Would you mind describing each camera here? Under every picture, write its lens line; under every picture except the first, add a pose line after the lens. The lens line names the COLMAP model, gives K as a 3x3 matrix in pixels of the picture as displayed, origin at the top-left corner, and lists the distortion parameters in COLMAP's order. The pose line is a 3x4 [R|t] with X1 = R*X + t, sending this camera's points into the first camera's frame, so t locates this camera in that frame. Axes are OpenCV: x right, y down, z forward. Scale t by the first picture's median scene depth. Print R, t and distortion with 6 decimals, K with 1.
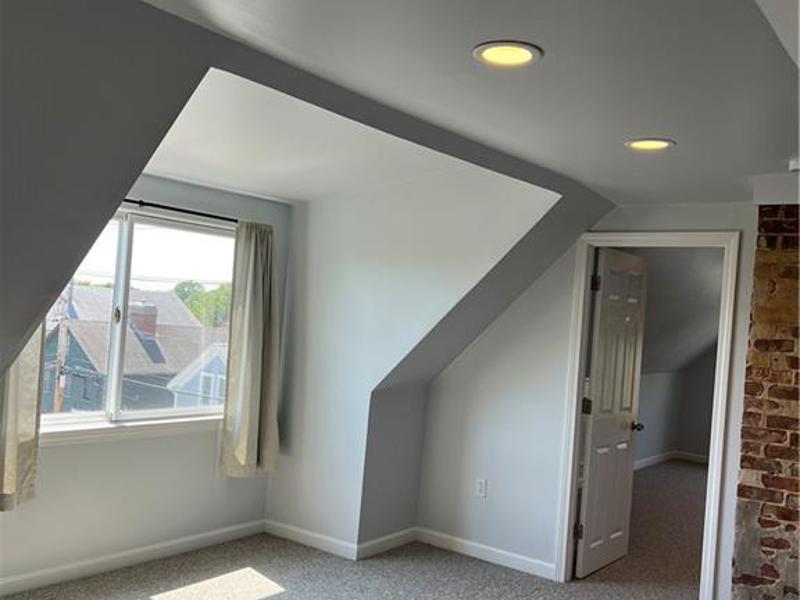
lens RADIAL K [[805.5, 0, 400.0], [0, 805.5, 300.0], [0, 0, 1]] dist [0.125676, -0.208553]
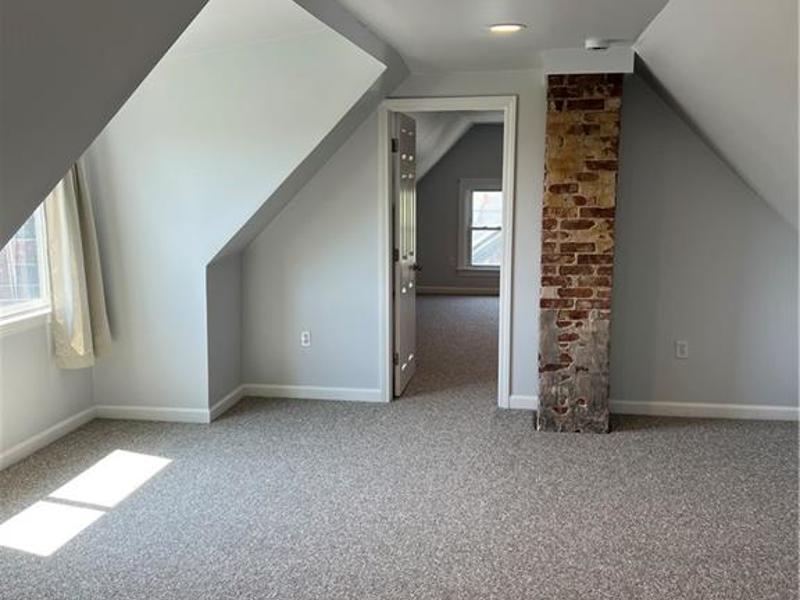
lens RADIAL K [[805.5, 0, 400.0], [0, 805.5, 300.0], [0, 0, 1]] dist [0.125676, -0.208553]
pose [[0.889669, -0.142050, 0.433947, -0.344838], [0.060879, 0.978794, 0.195590, -0.037838], [-0.452529, -0.147592, 0.879451, -0.027730]]
